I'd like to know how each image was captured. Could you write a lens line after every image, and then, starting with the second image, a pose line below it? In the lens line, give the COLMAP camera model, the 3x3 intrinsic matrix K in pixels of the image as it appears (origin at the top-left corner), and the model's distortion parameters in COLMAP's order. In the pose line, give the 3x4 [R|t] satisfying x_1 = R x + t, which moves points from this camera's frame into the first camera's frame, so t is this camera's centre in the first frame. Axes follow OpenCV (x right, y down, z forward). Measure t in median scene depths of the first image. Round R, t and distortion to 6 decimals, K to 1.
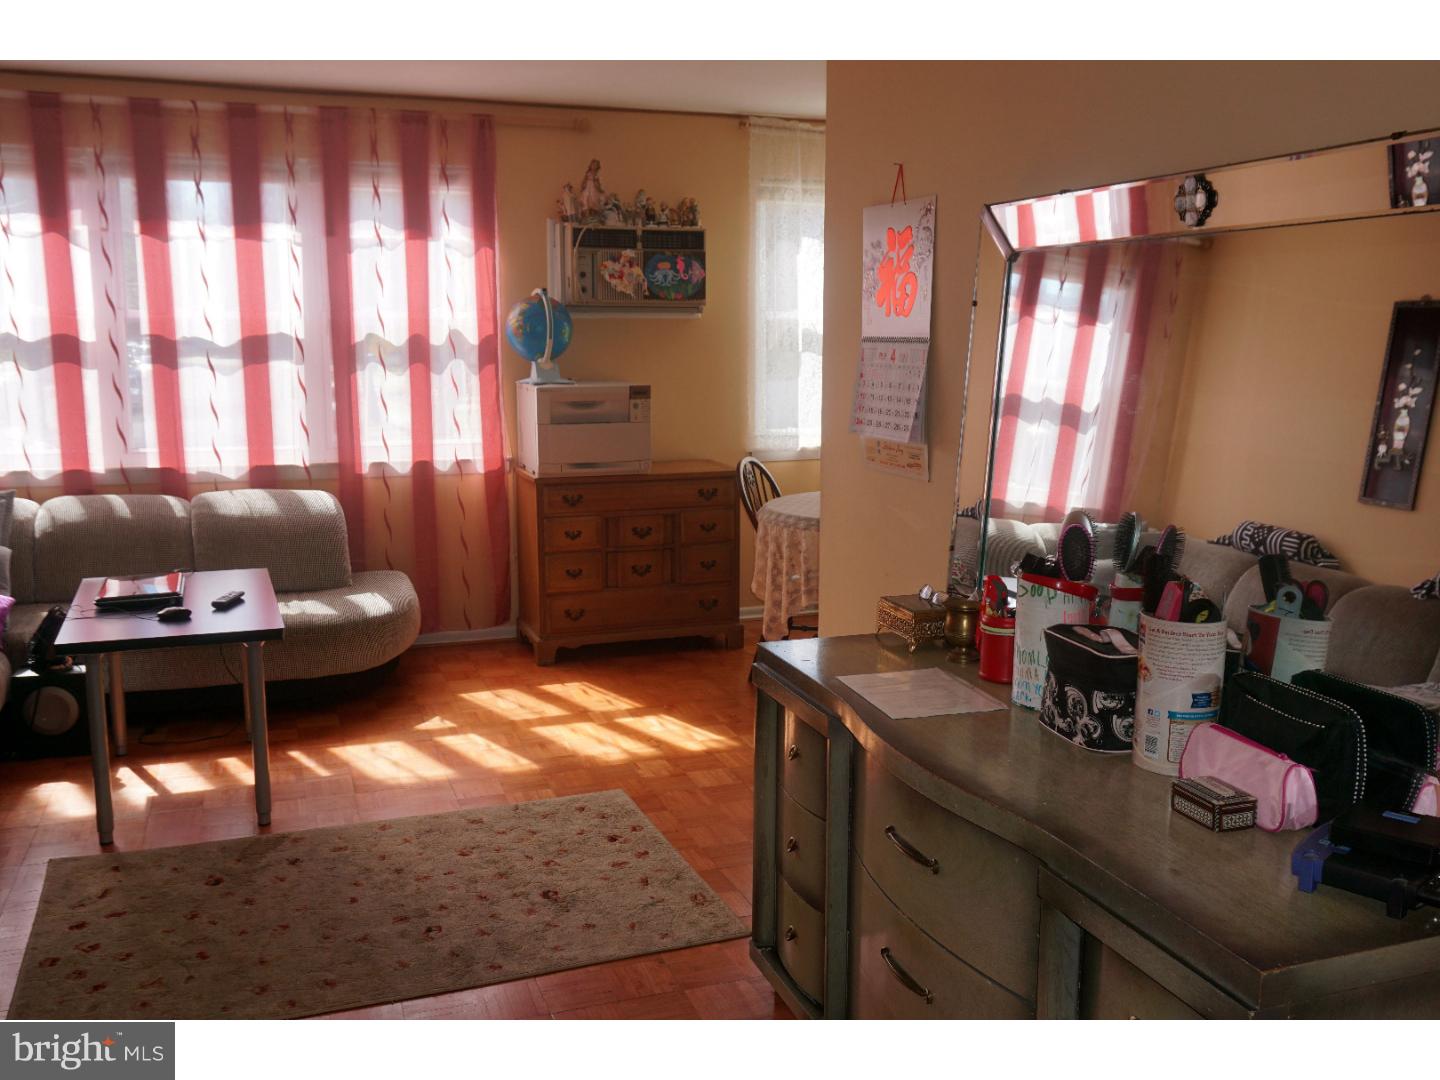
lens RADIAL K [[1291.5, 0, 715.7], [0, 1291.5, 542.4], [0, 0, 1]] dist [0.001033, 0.007133]
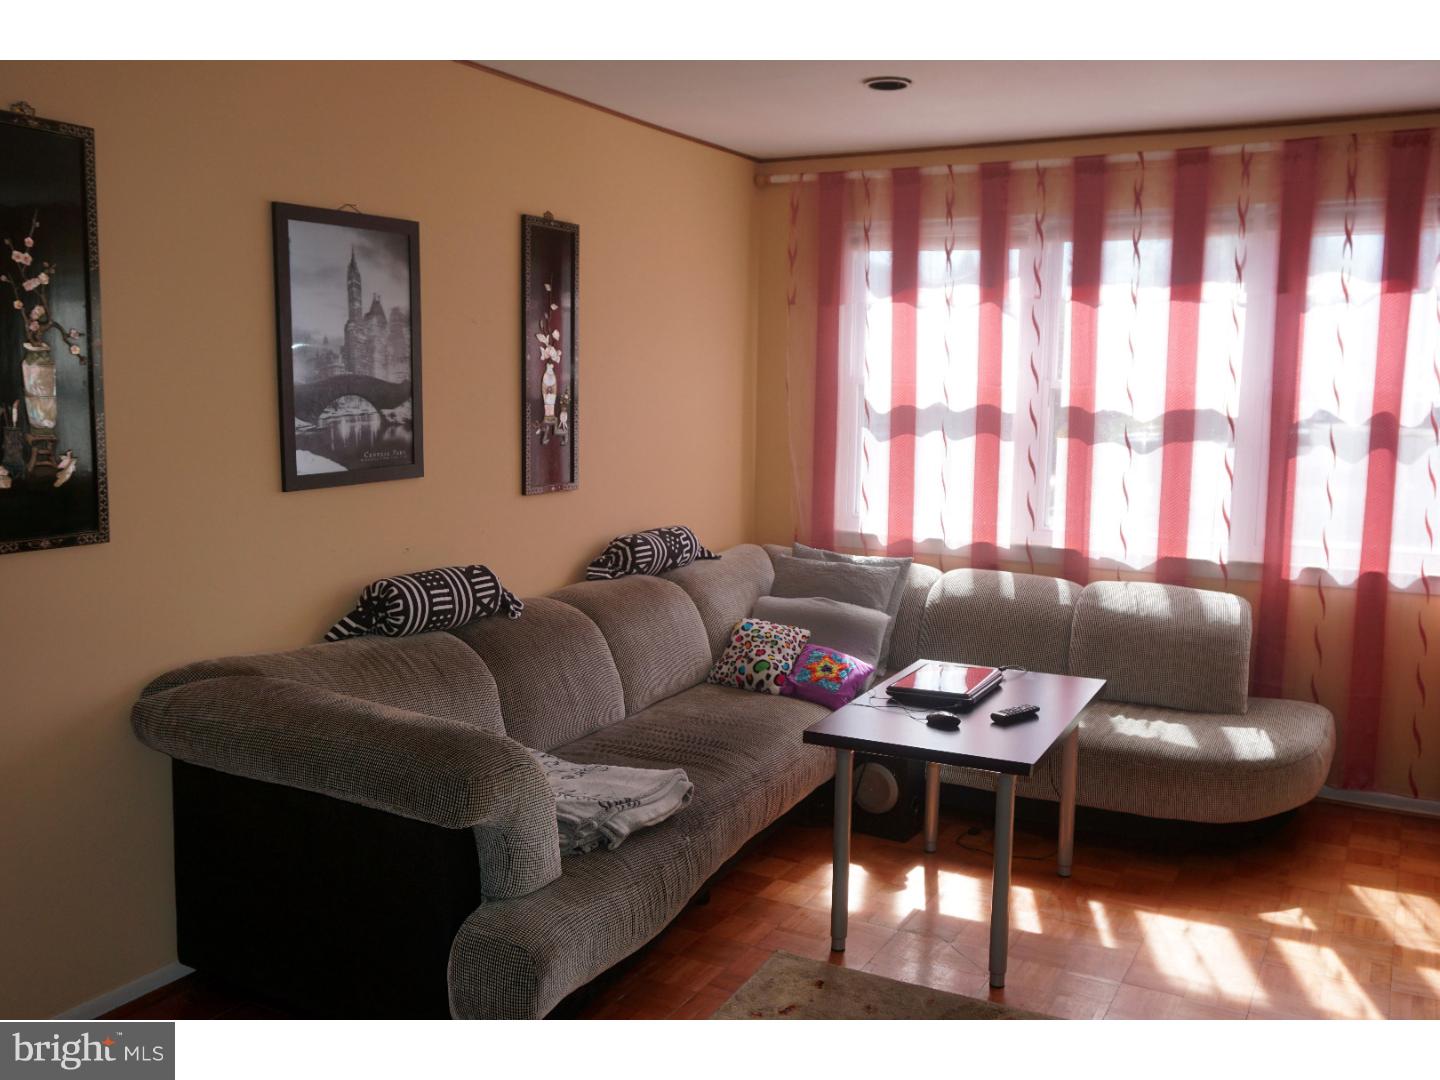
lens RADIAL K [[1291.5, 0, 718.8], [0, 1291.5, 542.3], [0, 0, 1]] dist [0.001033, 0.007133]
pose [[0.672880, 0.096648, -0.733411, 0.083251], [-0.132079, 0.991194, 0.009440, -0.037370], [0.727865, 0.090516, 0.679720, 0.181509]]
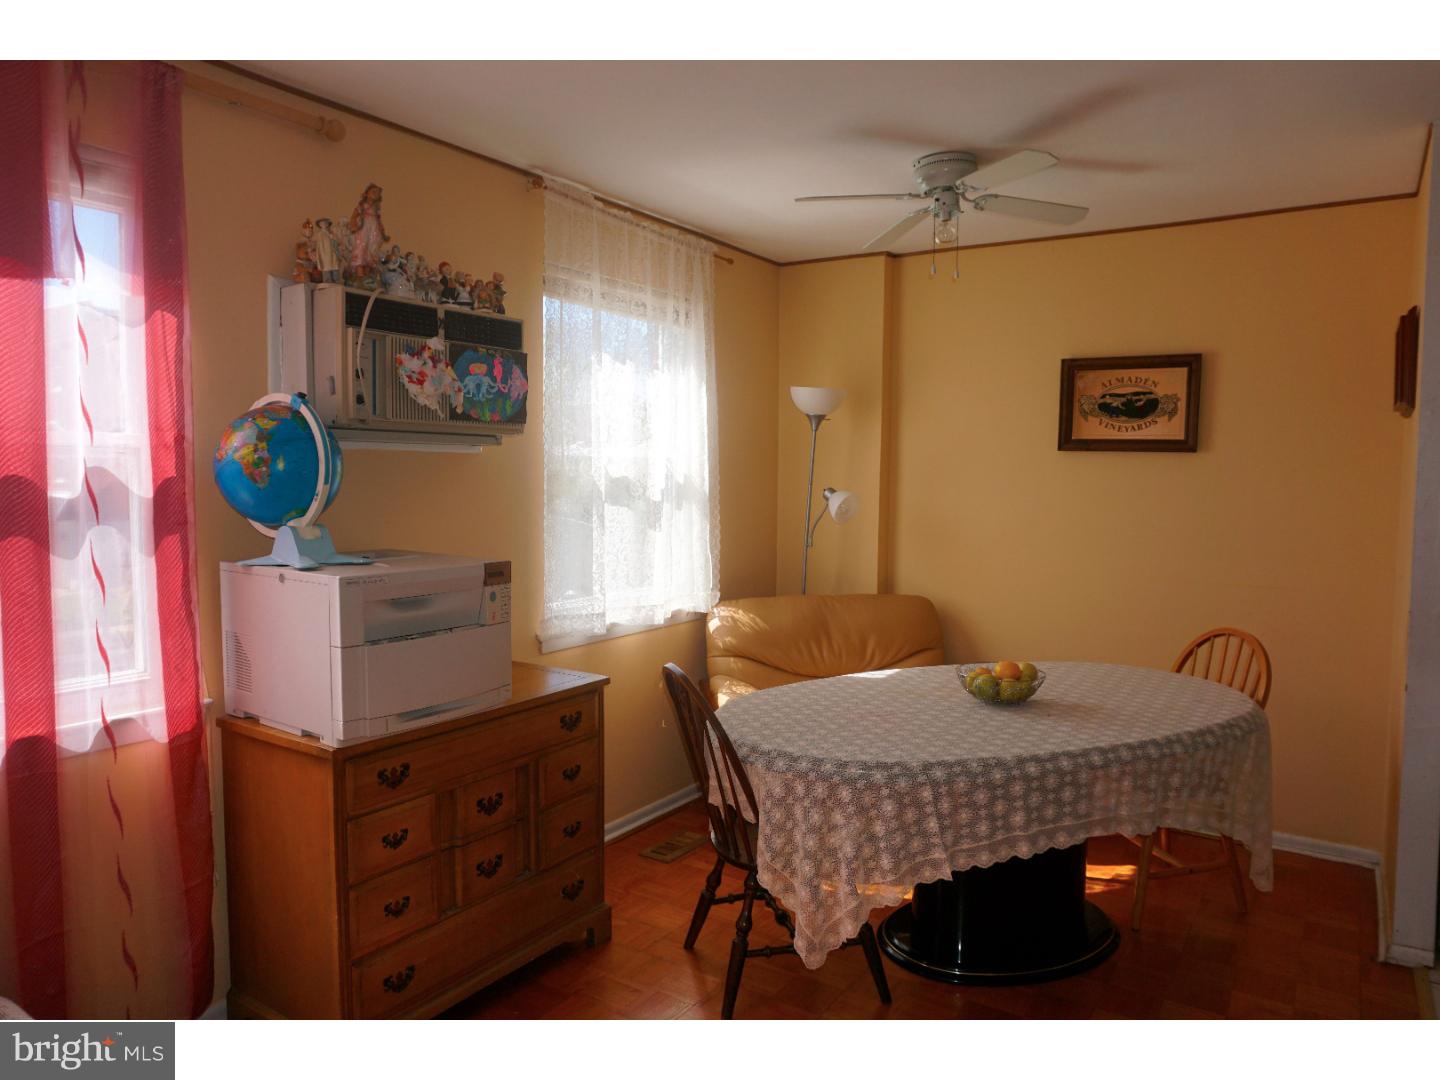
lens RADIAL K [[981.5, 0, 728.2], [0, 981.5, 537.8], [0, 0, 1]] dist [-0.023649, 0.000362]
pose [[0.799958, -0.033760, 0.599106, -0.242644], [0.088421, 0.994149, -0.062042, -0.095116], [-0.593506, 0.102604, 0.798263, 0.576145]]
